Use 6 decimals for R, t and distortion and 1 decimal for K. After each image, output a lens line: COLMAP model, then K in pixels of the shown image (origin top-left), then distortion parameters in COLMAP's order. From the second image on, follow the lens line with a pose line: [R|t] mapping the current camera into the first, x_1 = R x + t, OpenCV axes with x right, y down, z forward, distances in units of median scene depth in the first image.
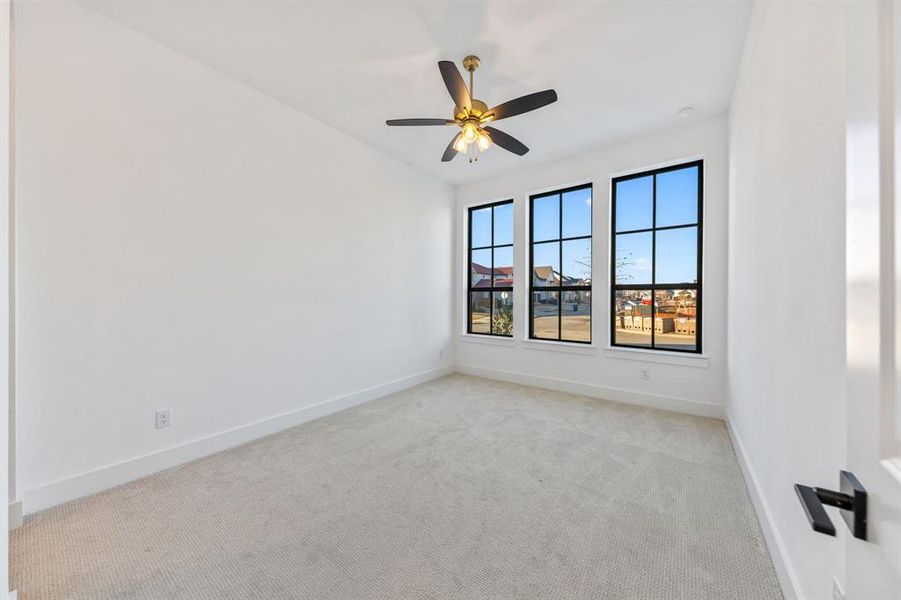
lens RADIAL K [[317.9, 0, 453.4], [0, 317.9, 299.3], [0, 0, 1]] dist [0.009149, -0.000023]
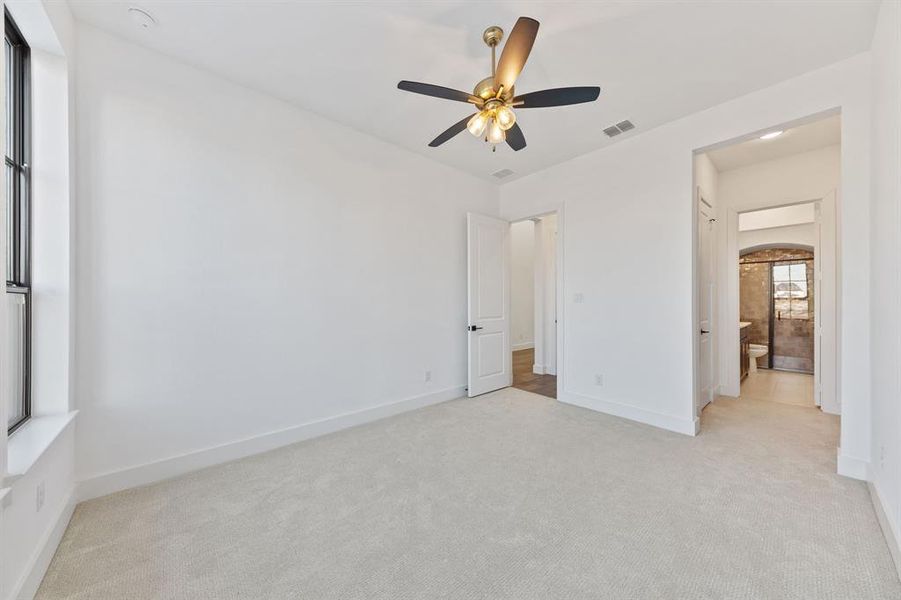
lens RADIAL K [[329.1, 0, 450.5], [0, 329.1, 300.0], [0, 0, 1]] dist [-0.000354, -0.000024]
pose [[0.975878, -0.009987, -0.218089, 0.127982], [0.009962, 0.999950, -0.001214, -0.018426], [0.218090, -0.000988, 0.975928, 0.100614]]
